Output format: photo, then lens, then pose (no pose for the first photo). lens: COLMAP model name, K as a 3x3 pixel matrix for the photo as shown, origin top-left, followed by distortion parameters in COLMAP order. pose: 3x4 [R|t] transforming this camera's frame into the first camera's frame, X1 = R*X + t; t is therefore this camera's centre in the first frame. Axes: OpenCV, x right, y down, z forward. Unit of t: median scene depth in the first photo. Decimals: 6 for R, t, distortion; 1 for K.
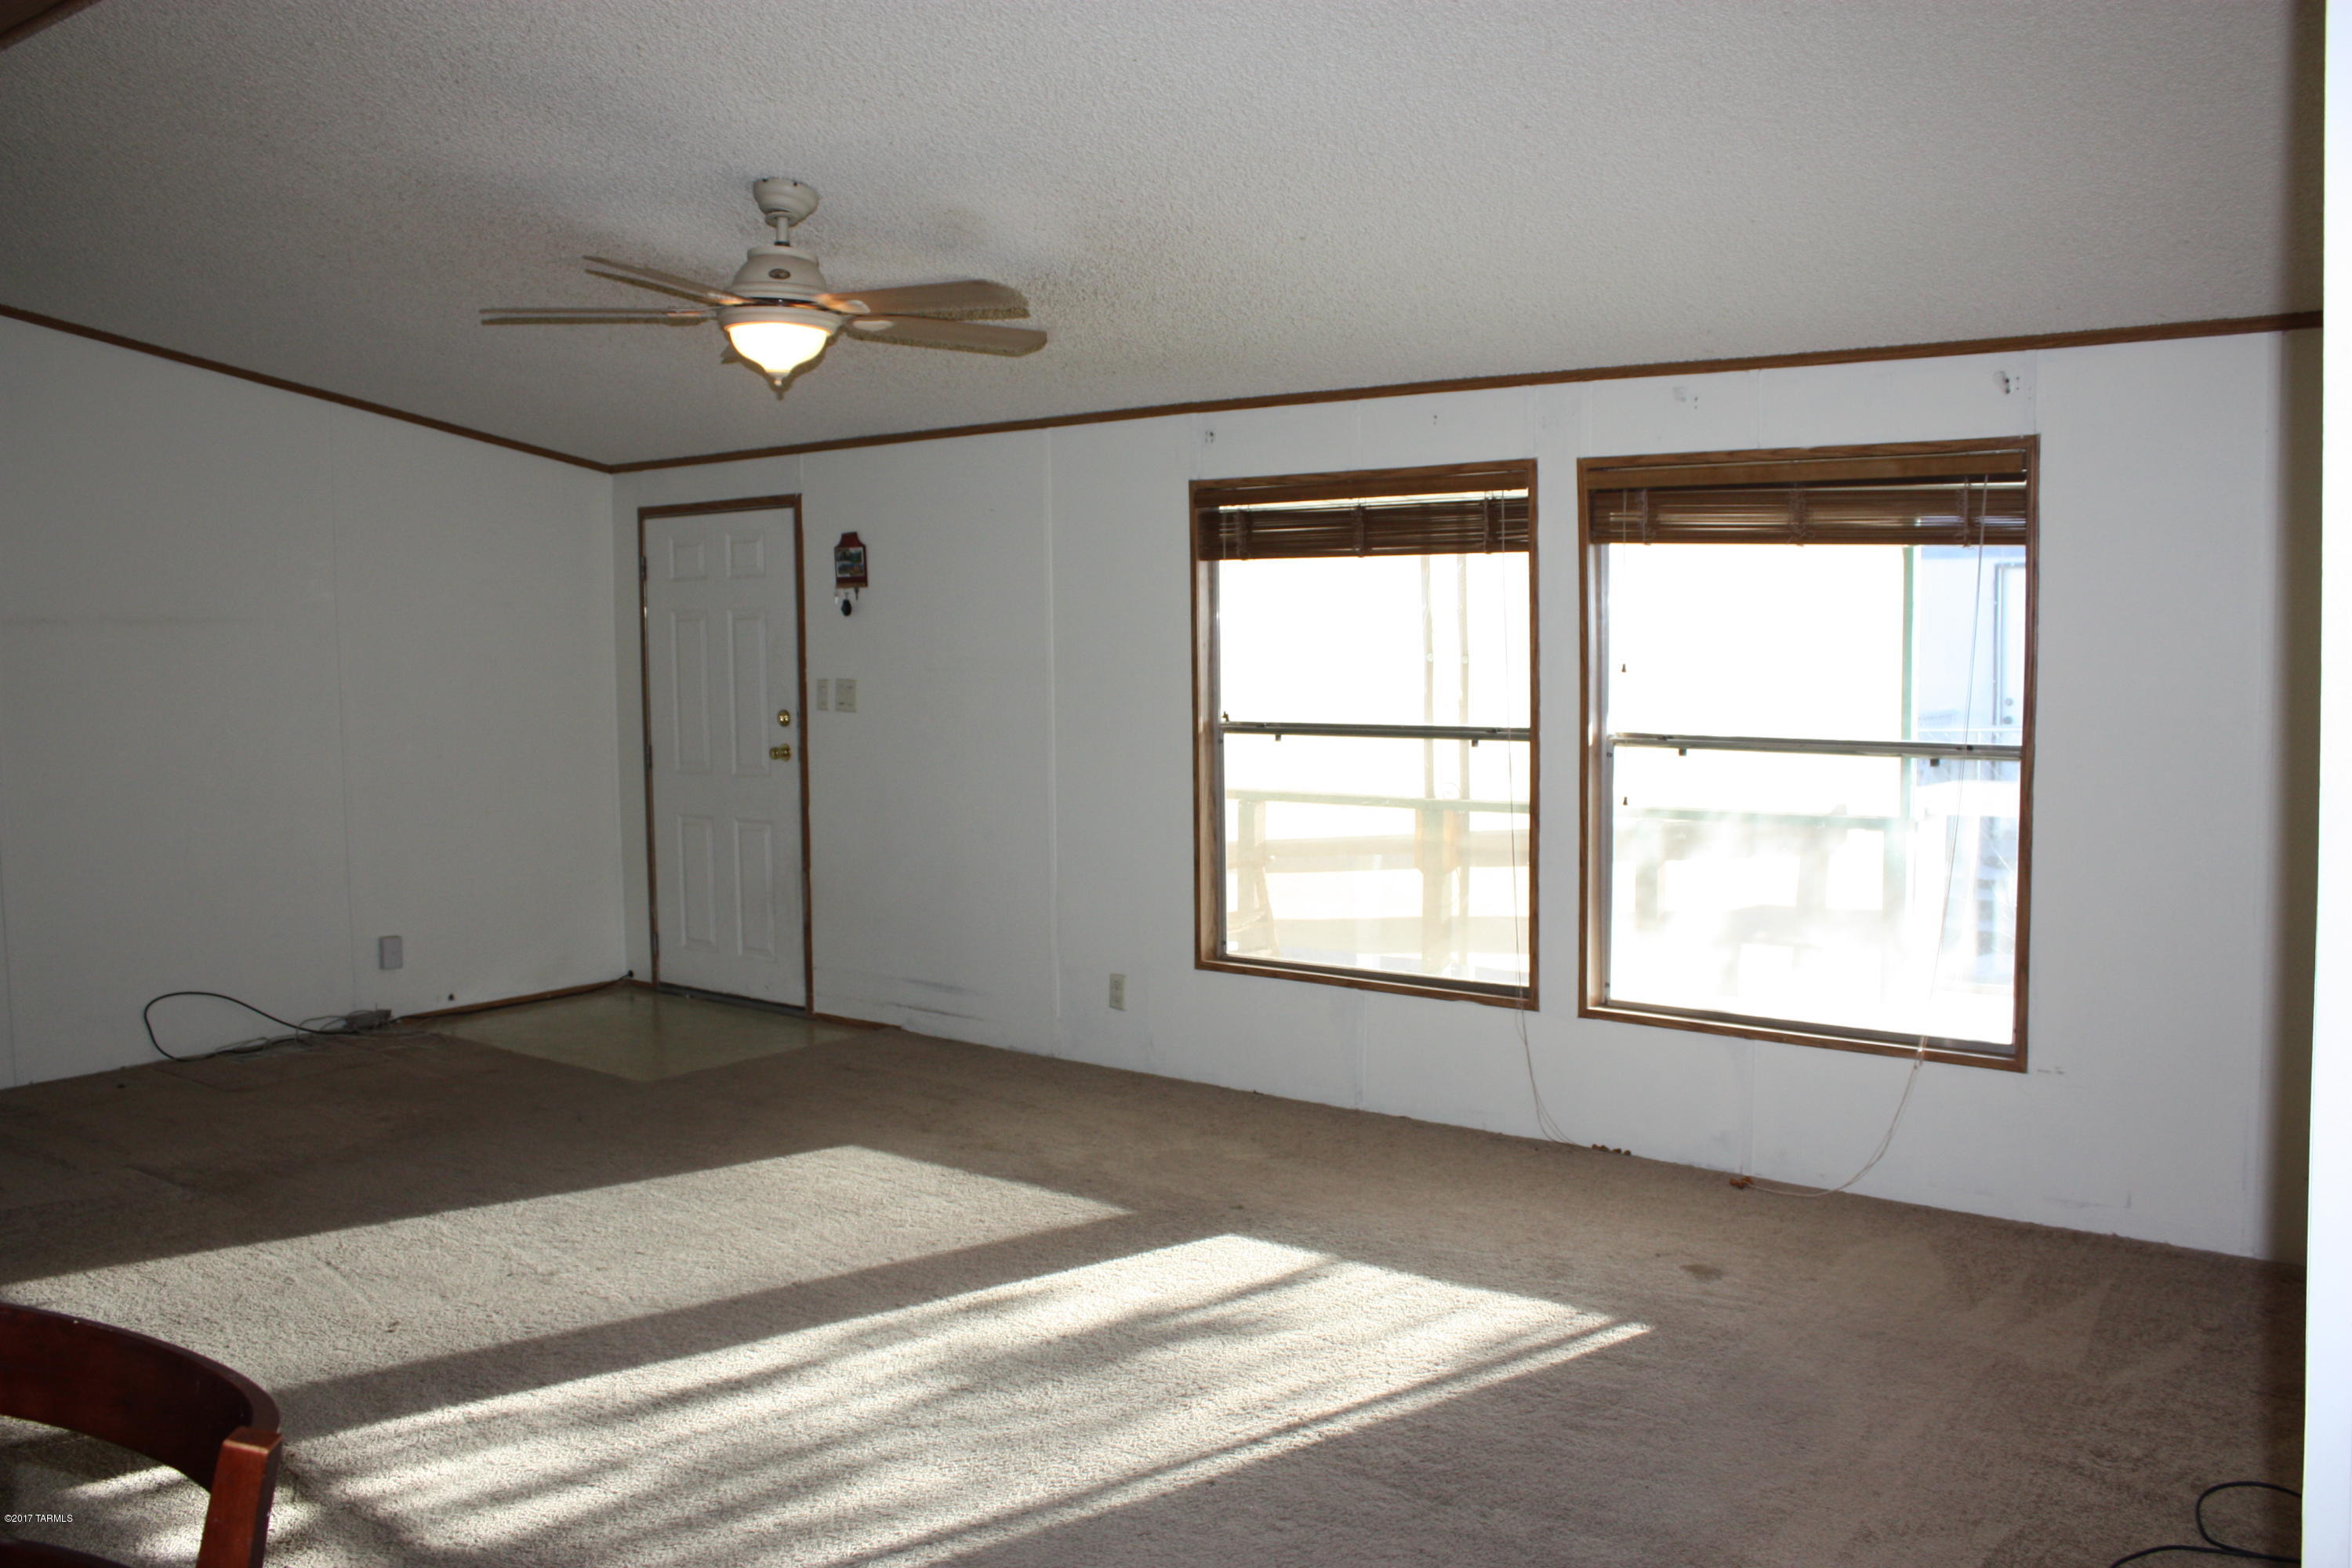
lens RADIAL K [[2014.5, 0, 1186.1], [0, 2014.5, 744.1], [0, 0, 1]] dist [-0.075930, -0.001658]
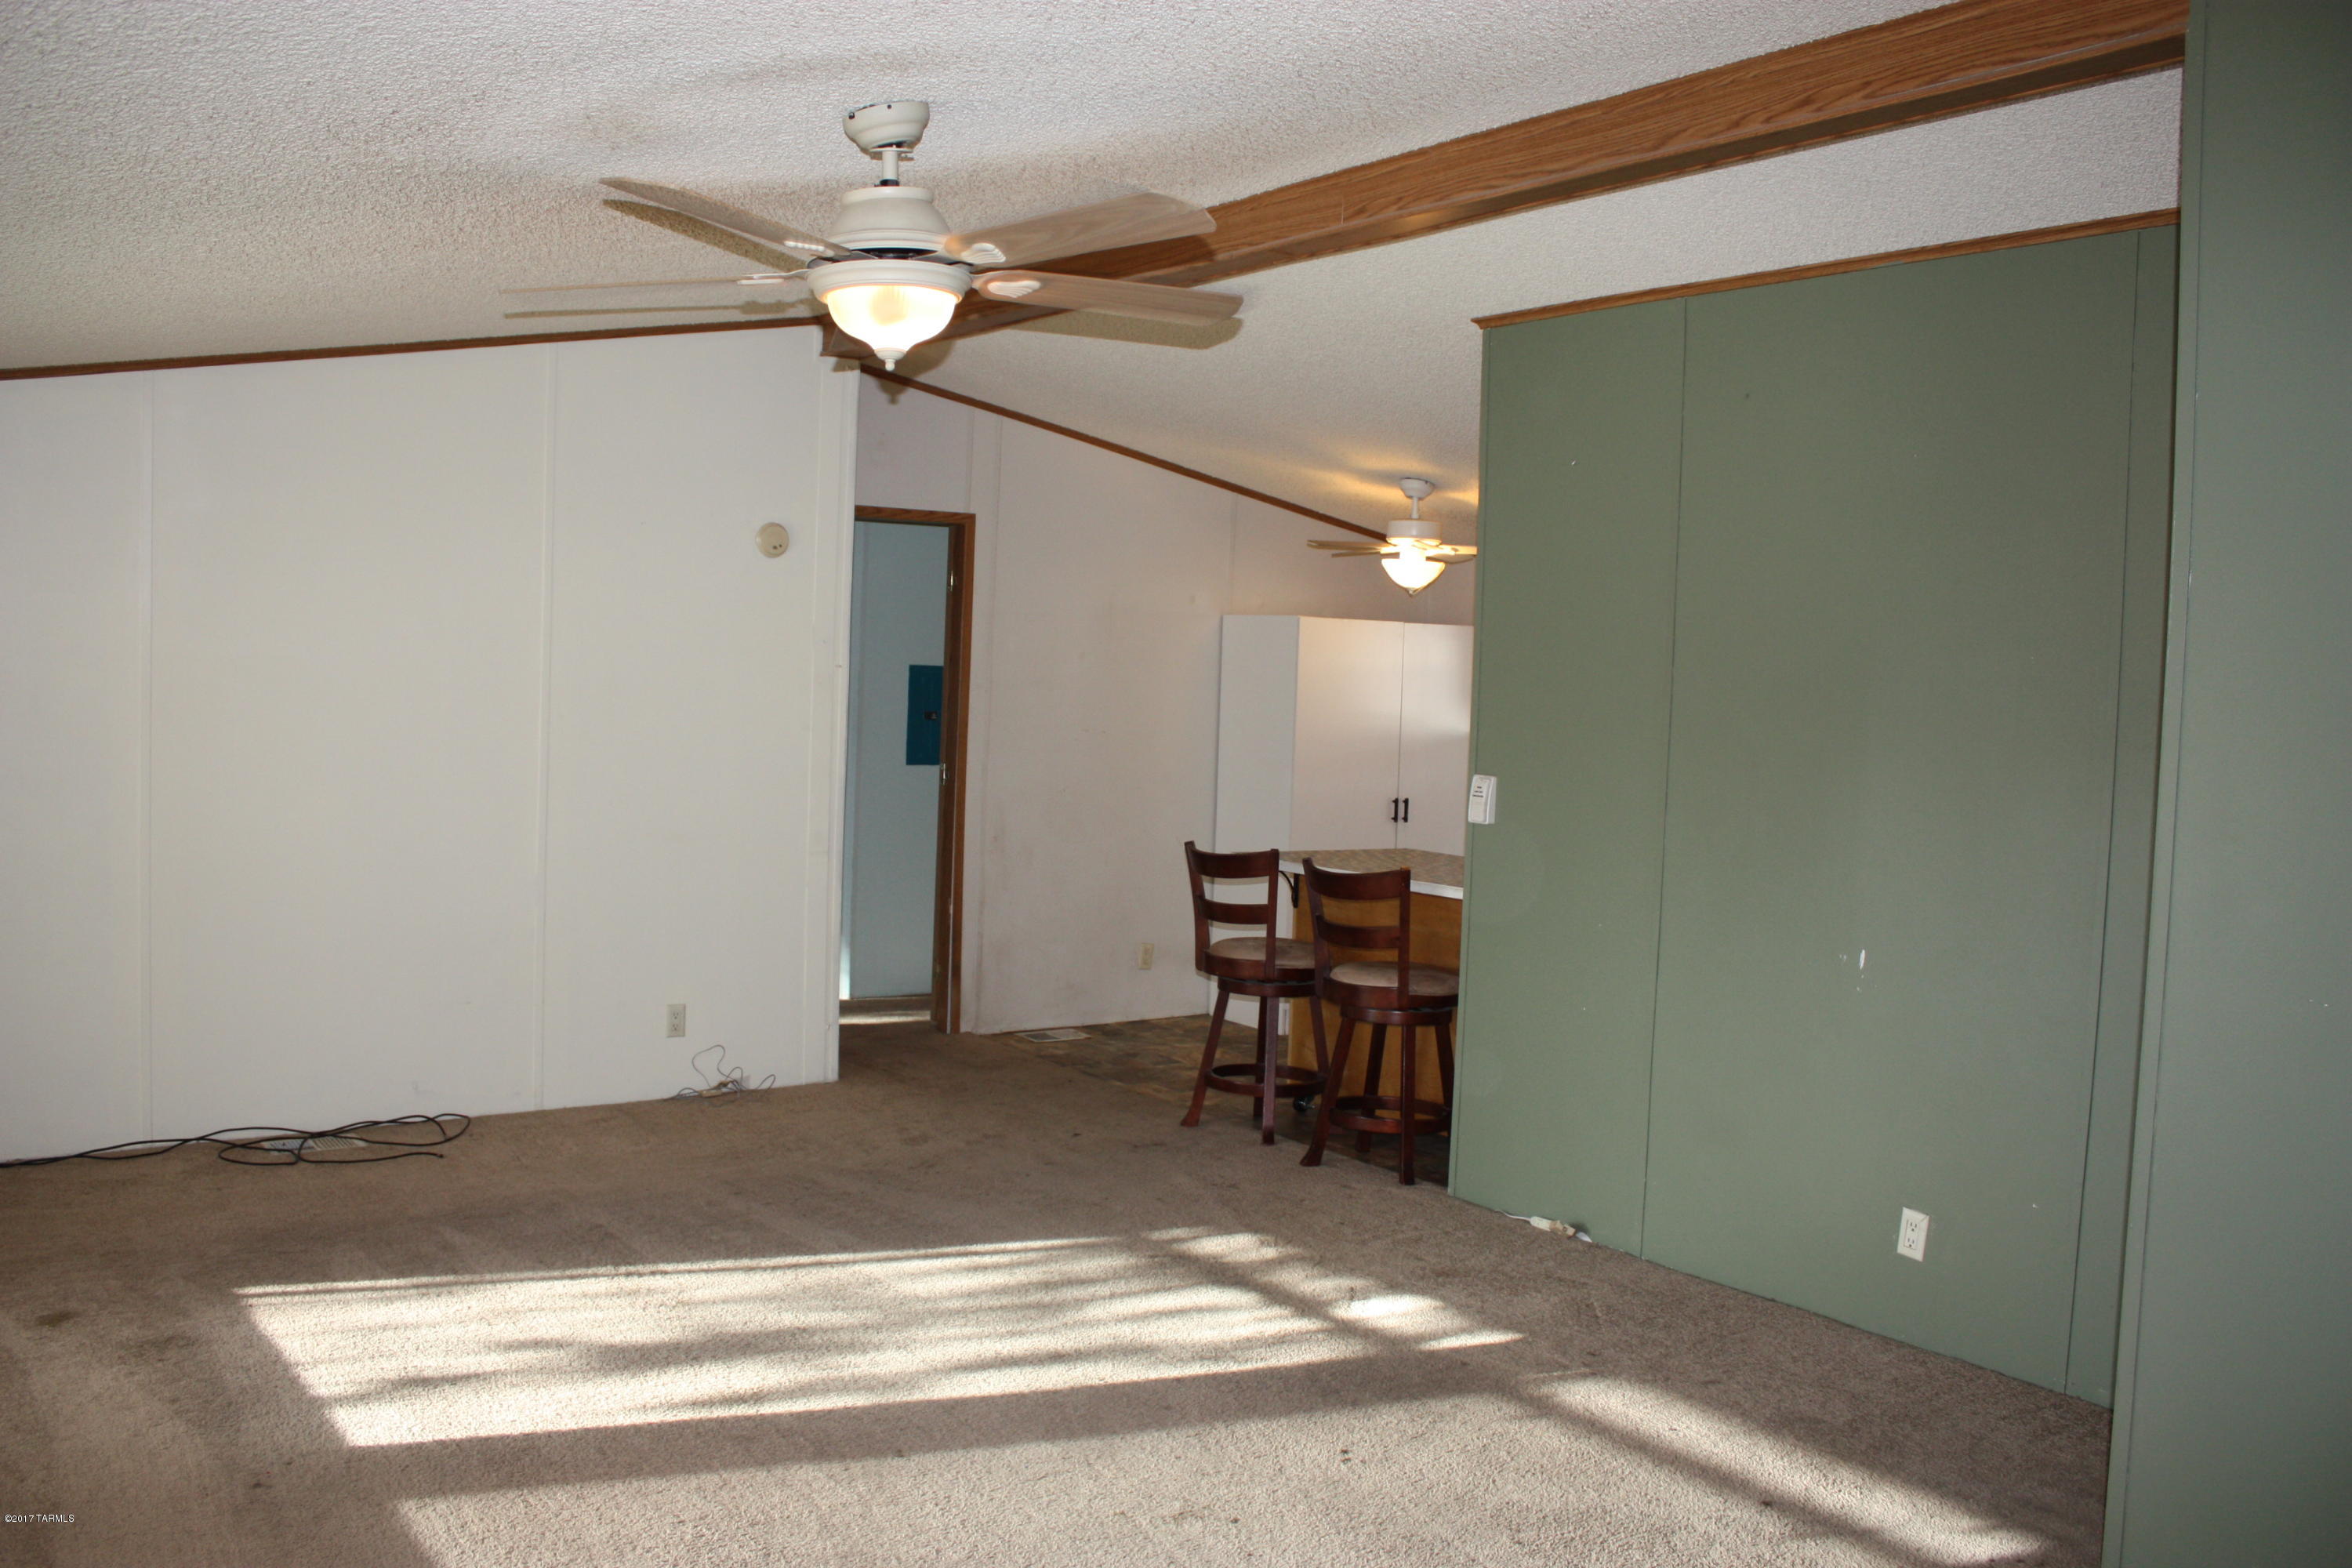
lens RADIAL K [[1967.6, 0, 1168.2], [0, 1967.6, 777.8], [0, 0, 1]] dist [-0.170799, 0.152589]
pose [[-0.962794, -0.037115, 0.267676, -0.446402], [-0.007756, 0.993911, 0.109913, -0.094388], [-0.270126, 0.103747, -0.957219, 1.499658]]
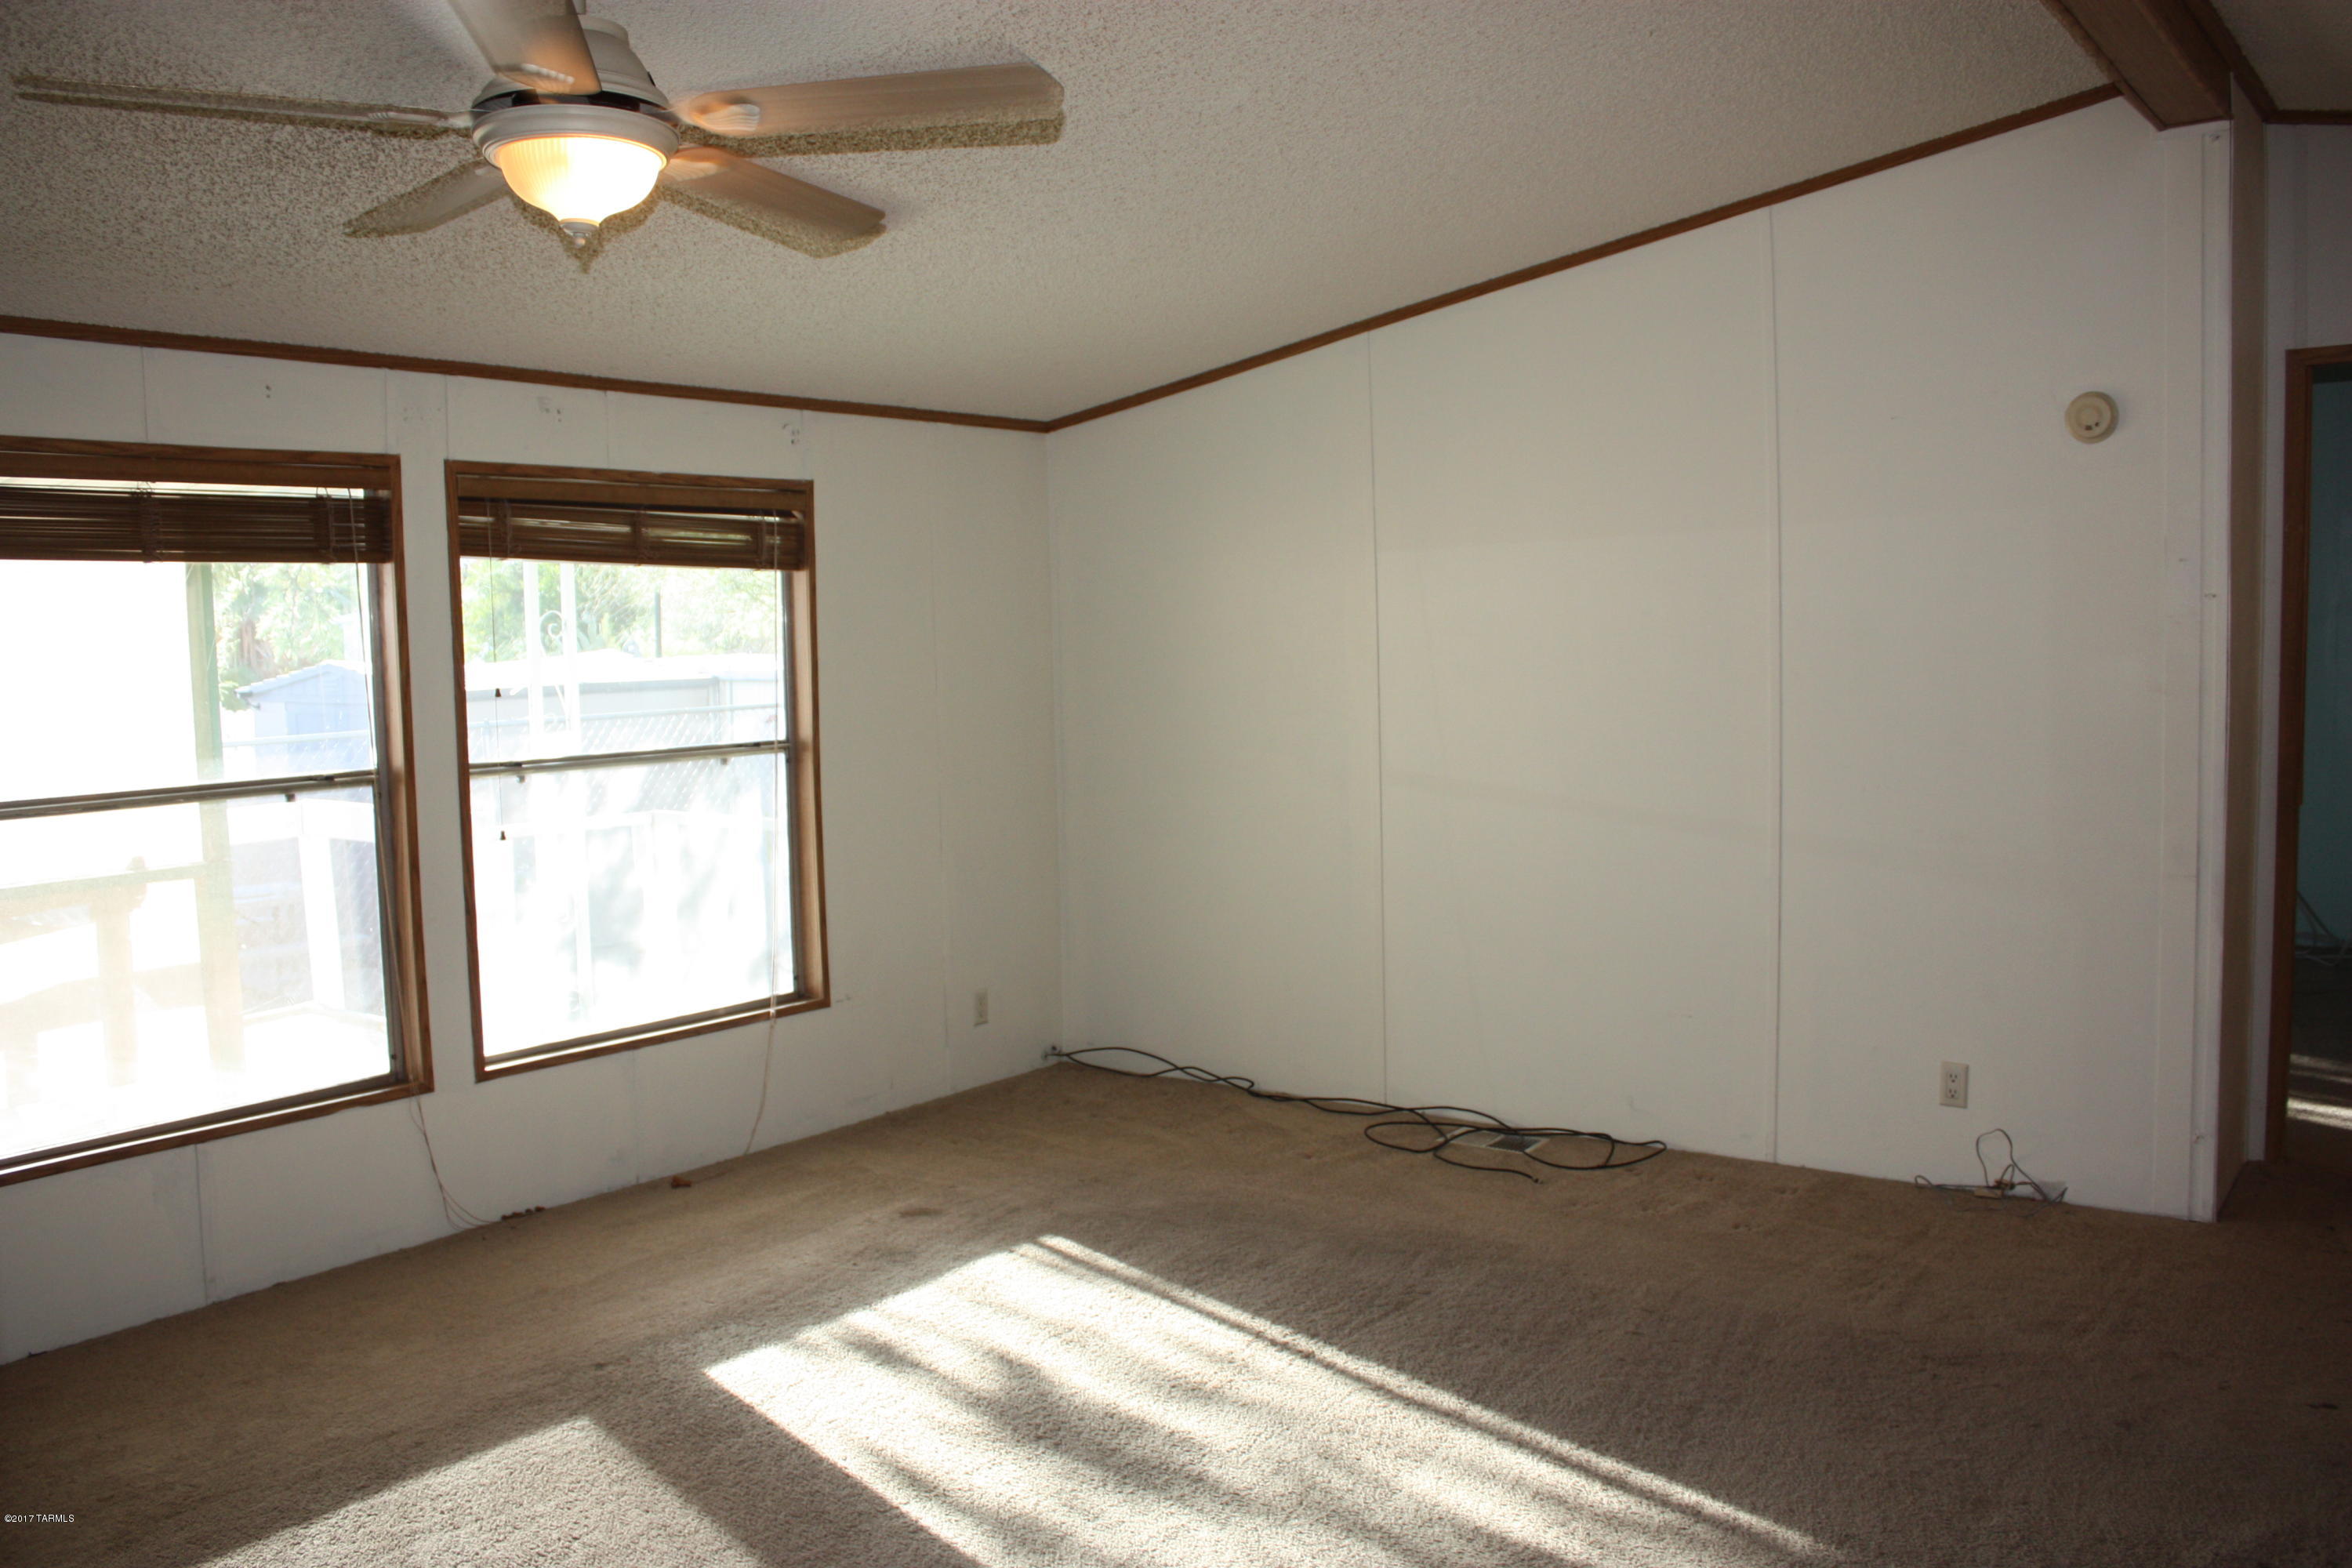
lens RADIAL K [[1967.6, 0, 1168.2], [0, 1967.6, 777.8], [0, 0, 1]] dist [-0.170799, 0.152589]
pose [[-0.022336, -0.068174, 0.997423, -0.714280], [0.083403, 0.994068, 0.069812, -0.036805], [-0.996266, 0.084747, -0.016518, 0.750275]]
